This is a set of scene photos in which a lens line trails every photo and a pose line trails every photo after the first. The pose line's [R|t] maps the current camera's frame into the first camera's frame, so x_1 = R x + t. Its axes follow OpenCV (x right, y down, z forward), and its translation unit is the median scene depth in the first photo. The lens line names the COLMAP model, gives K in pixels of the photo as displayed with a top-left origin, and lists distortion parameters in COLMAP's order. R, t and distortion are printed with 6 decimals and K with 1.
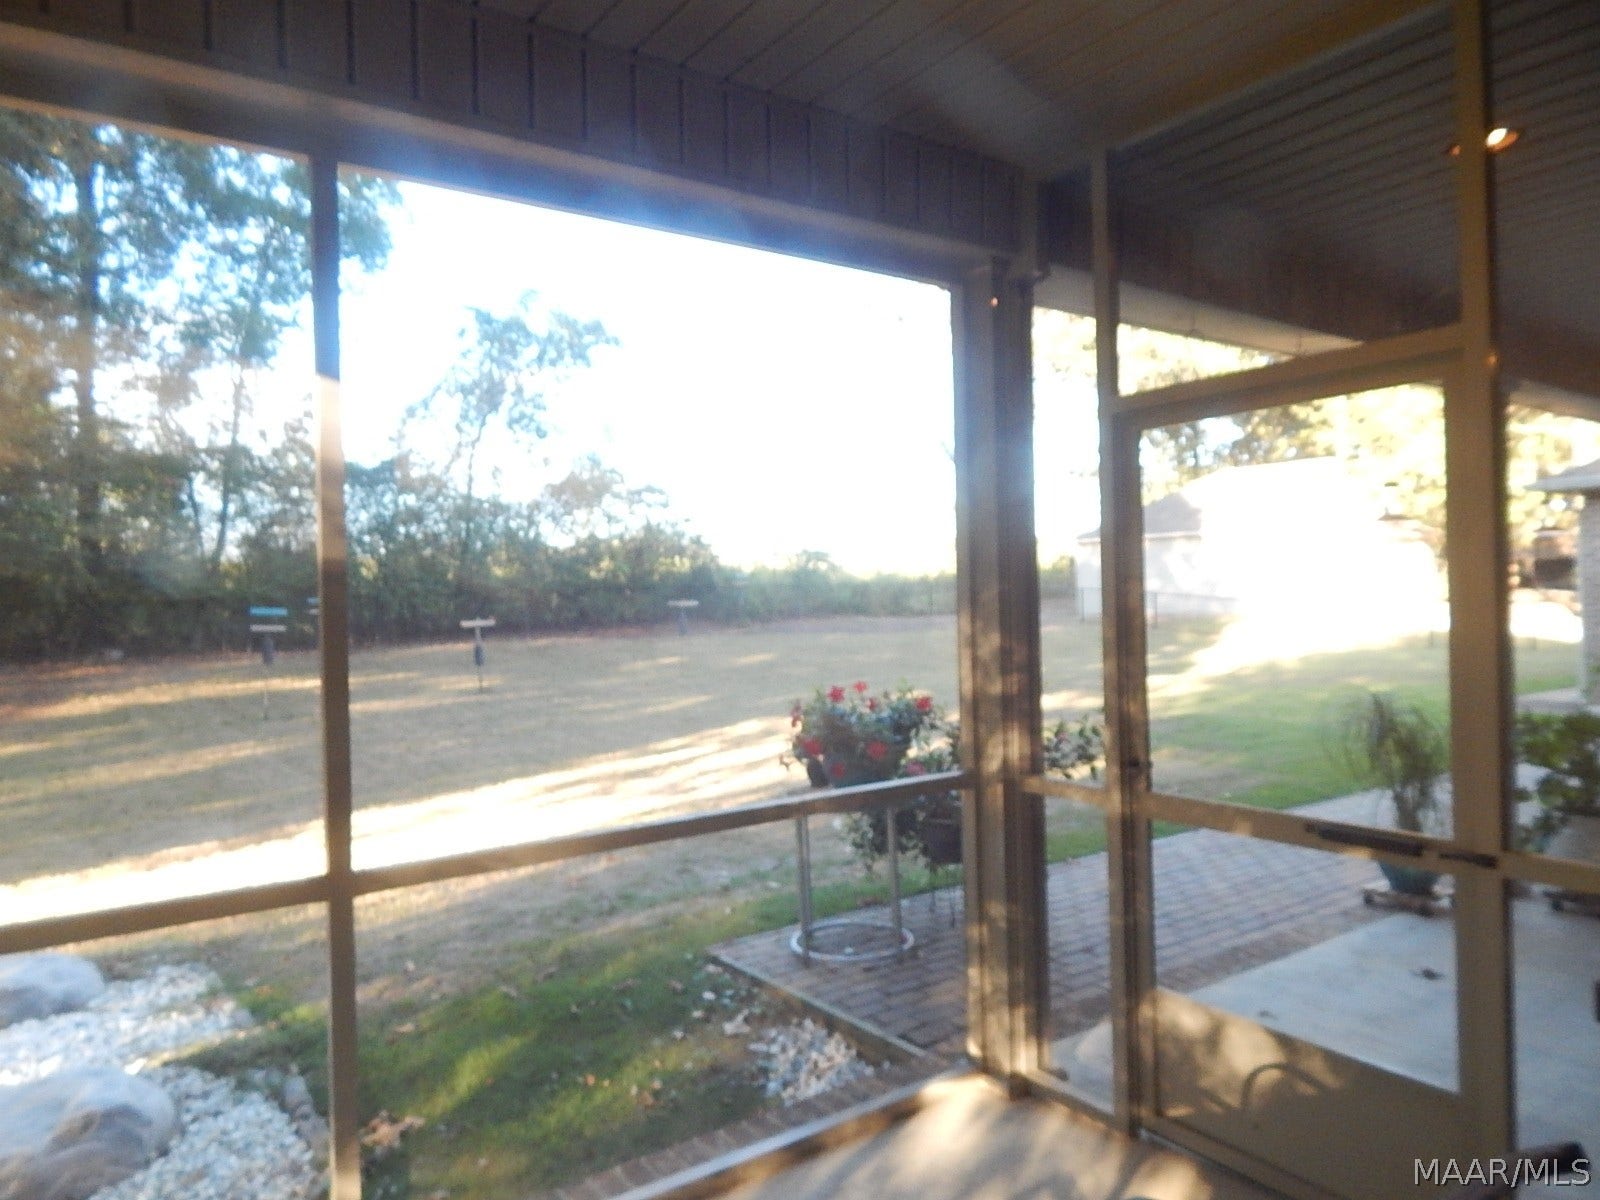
lens RADIAL K [[1057.4, 0, 801.5], [0, 1057.4, 588.8], [0, 0, 1]] dist [0.009752, -0.012536]
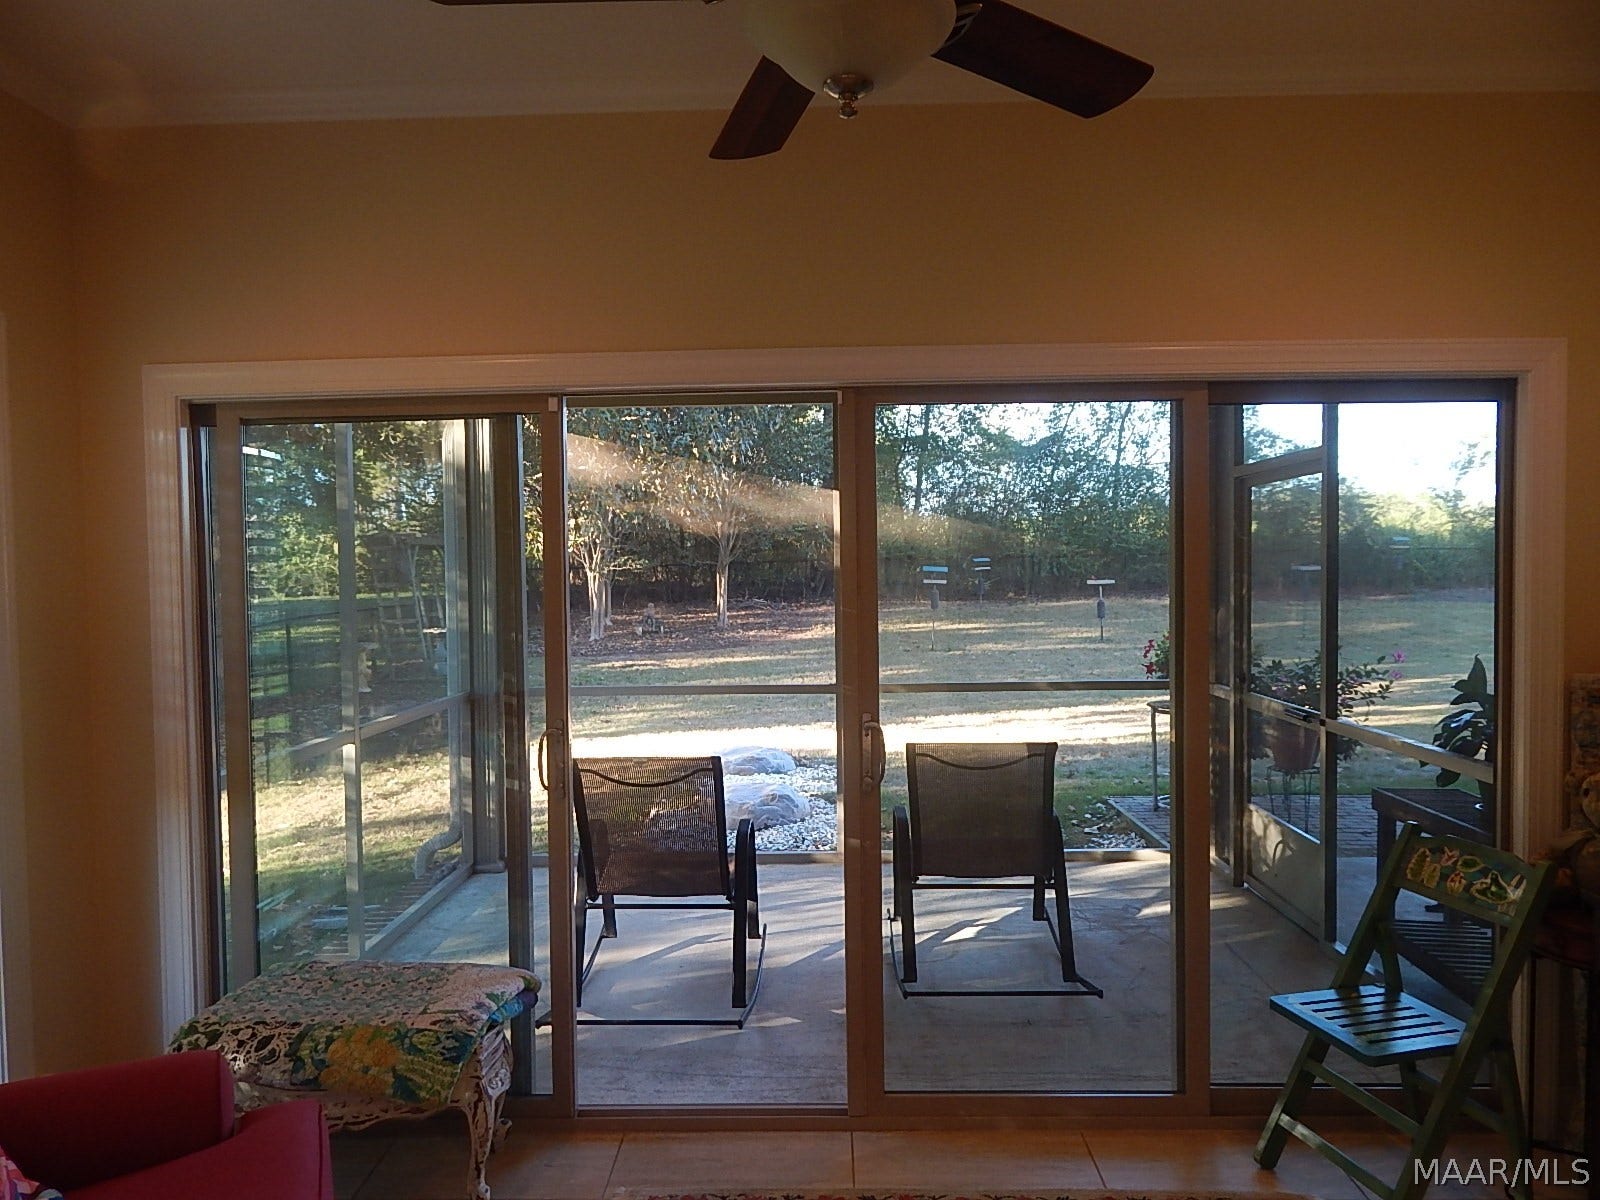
lens RADIAL K [[1065.9, 0, 800.0], [0, 1065.9, 600.0], [0, 0, 1]] dist [0.000787, -0.005803]
pose [[0.803711, 0.037190, -0.593856, 0.106357], [-0.006161, 0.998511, 0.054193, -0.007752], [0.594988, -0.039897, 0.802744, -0.118008]]
